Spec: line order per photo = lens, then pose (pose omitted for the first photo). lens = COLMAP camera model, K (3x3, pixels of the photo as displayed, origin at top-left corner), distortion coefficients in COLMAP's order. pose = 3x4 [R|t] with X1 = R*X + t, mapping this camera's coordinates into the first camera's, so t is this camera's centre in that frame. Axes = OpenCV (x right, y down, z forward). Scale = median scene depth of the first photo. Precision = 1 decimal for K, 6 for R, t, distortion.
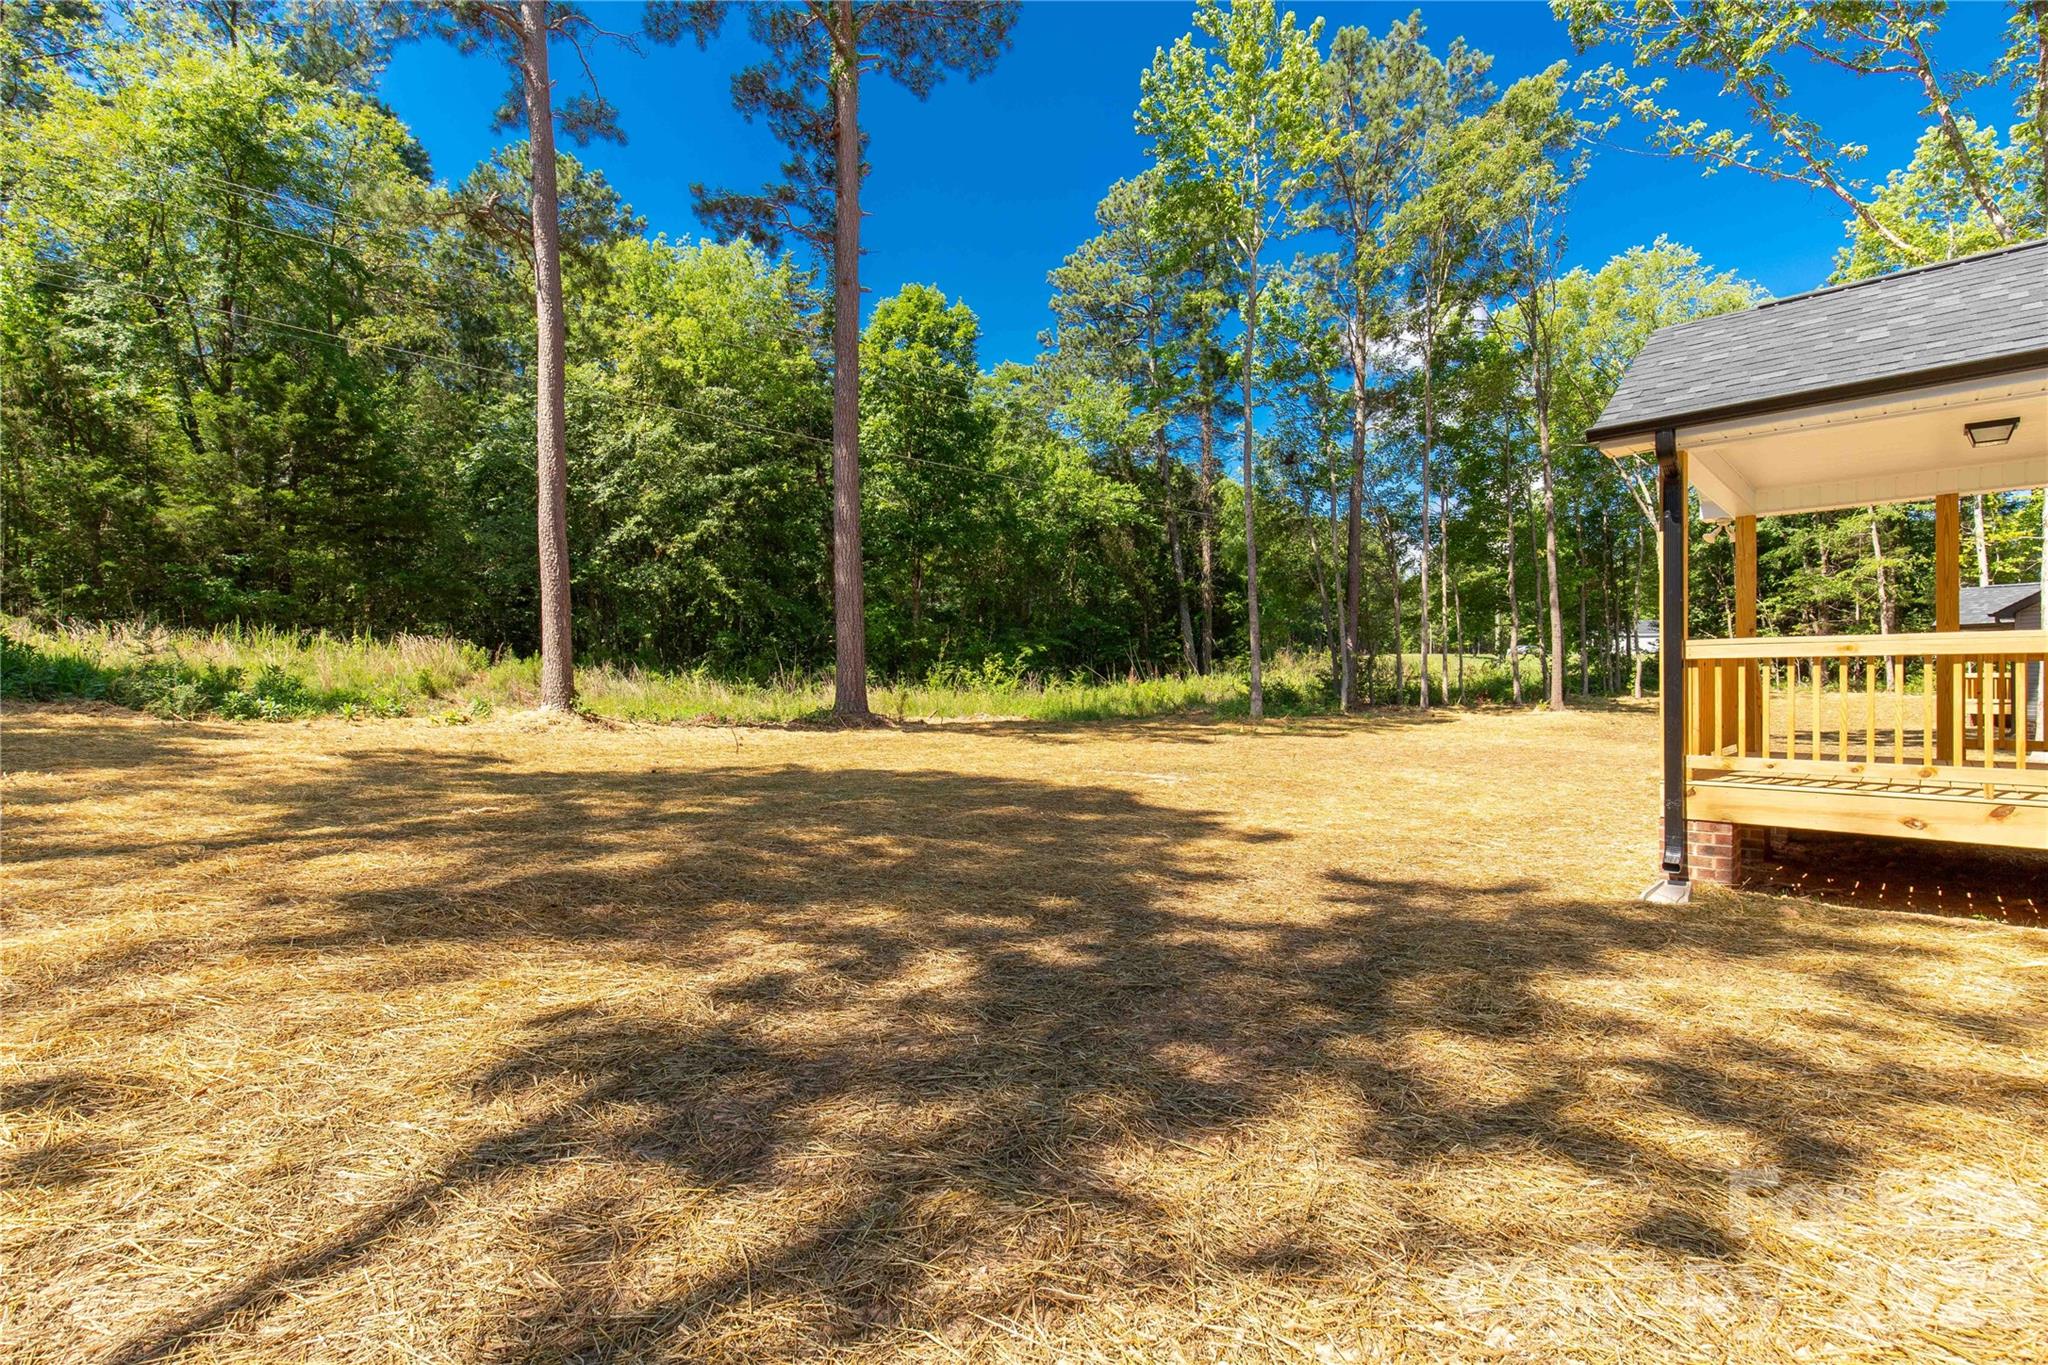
lens RADIAL K [[936.9, 0, 1006.6], [0, 936.9, 675.6], [0, 0, 1]] dist [0.009558, -0.002353]
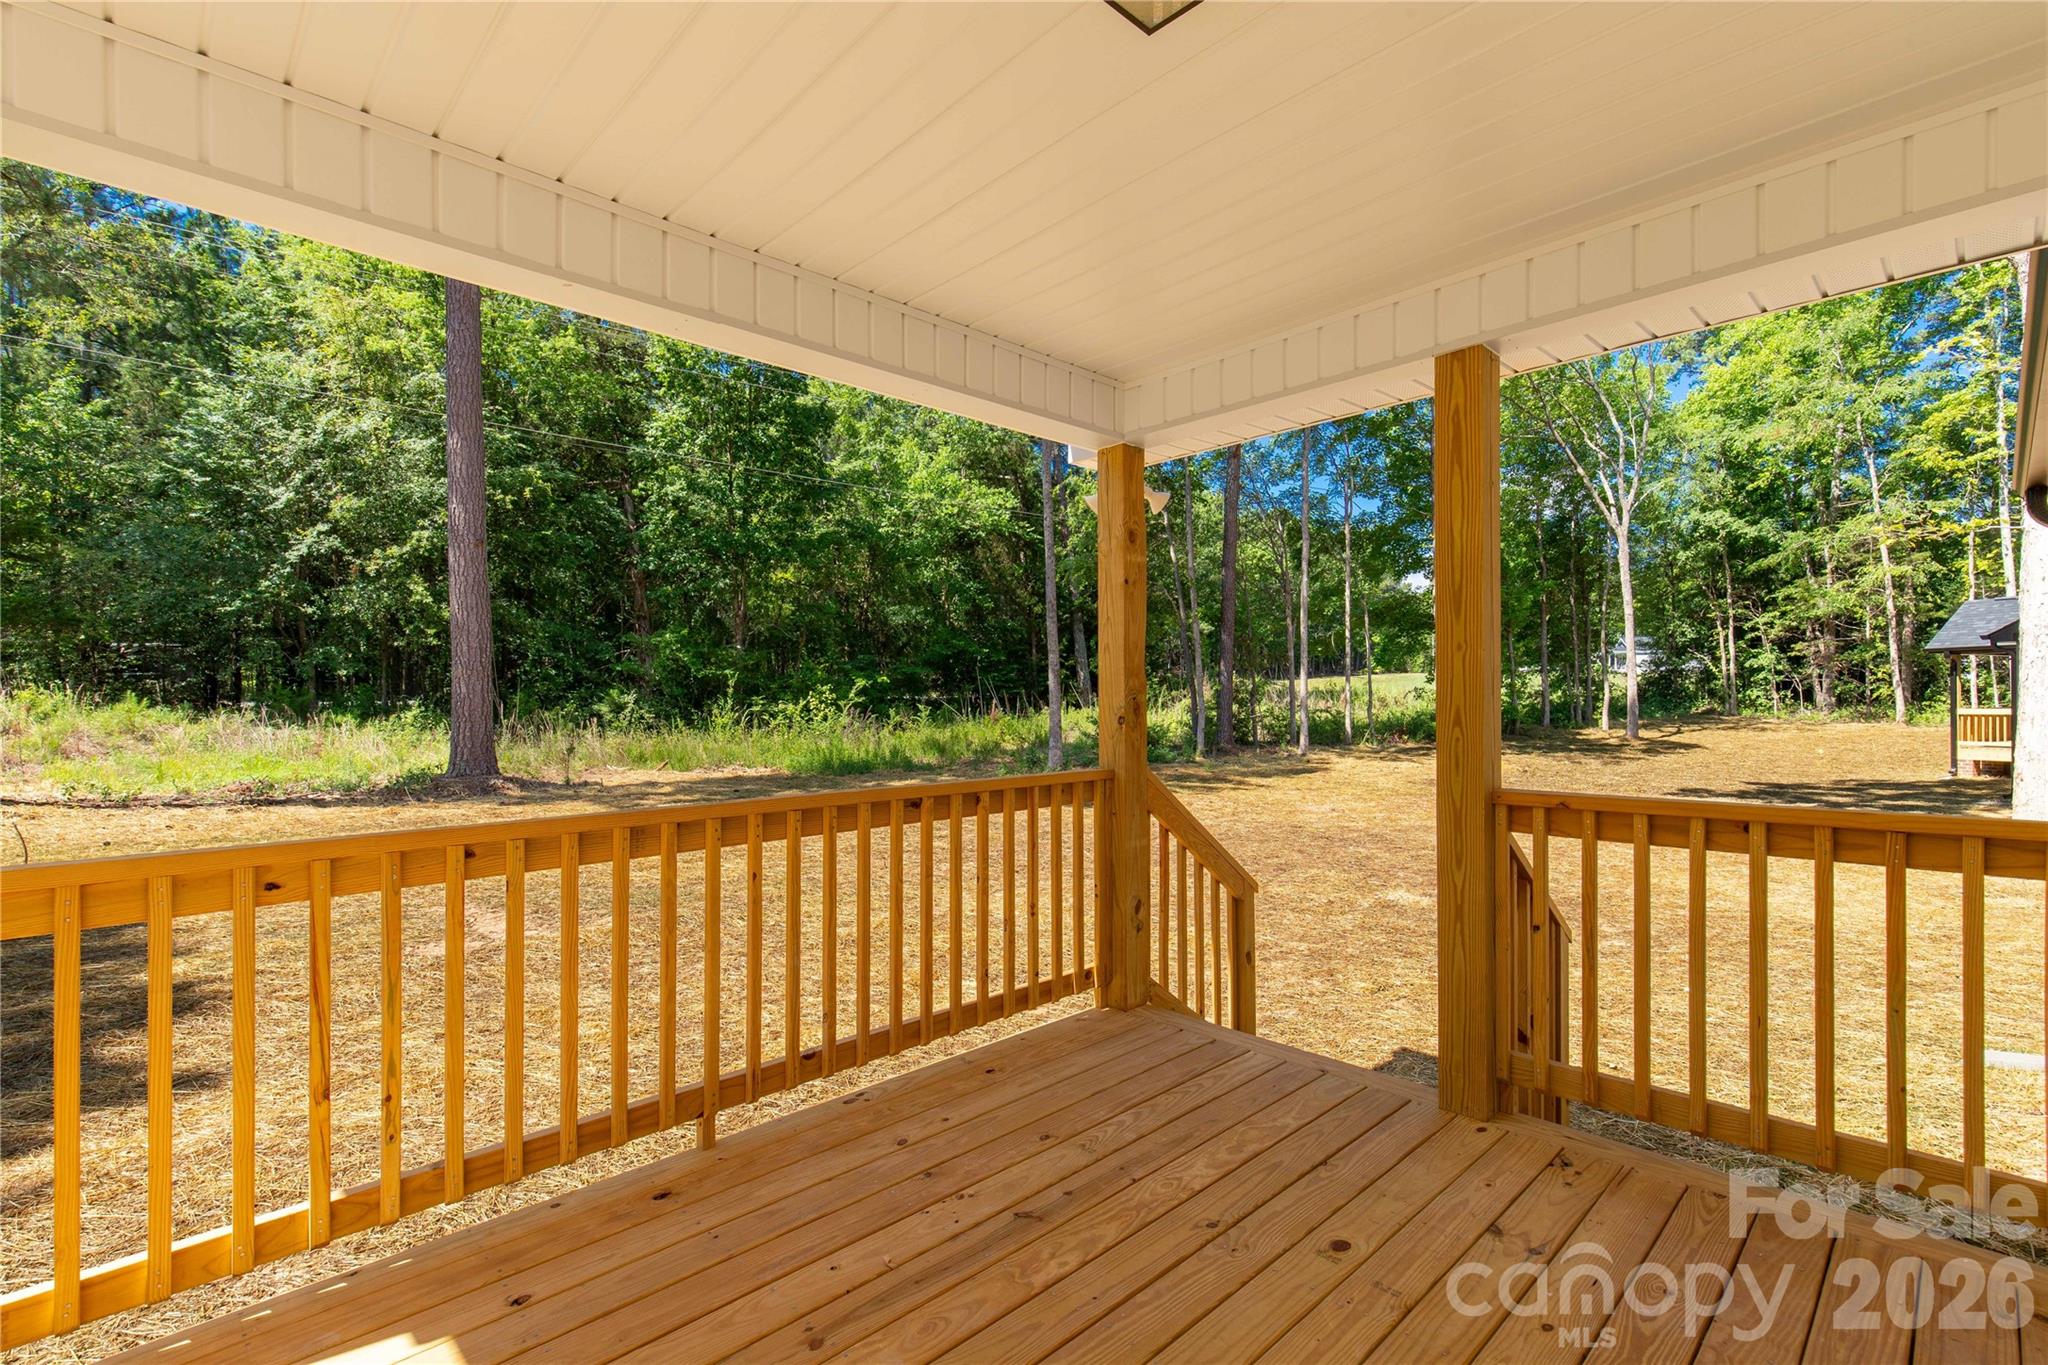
lens RADIAL K [[936.9, 0, 1013.7], [0, 936.9, 689.3], [0, 0, 1]] dist [0.009558, -0.002353]
pose [[0.999505, -0.005928, -0.030893, 0.170686], [0.005731, 0.999963, -0.006471, -0.012319], [0.030931, 0.006291, 0.999502, 0.133194]]
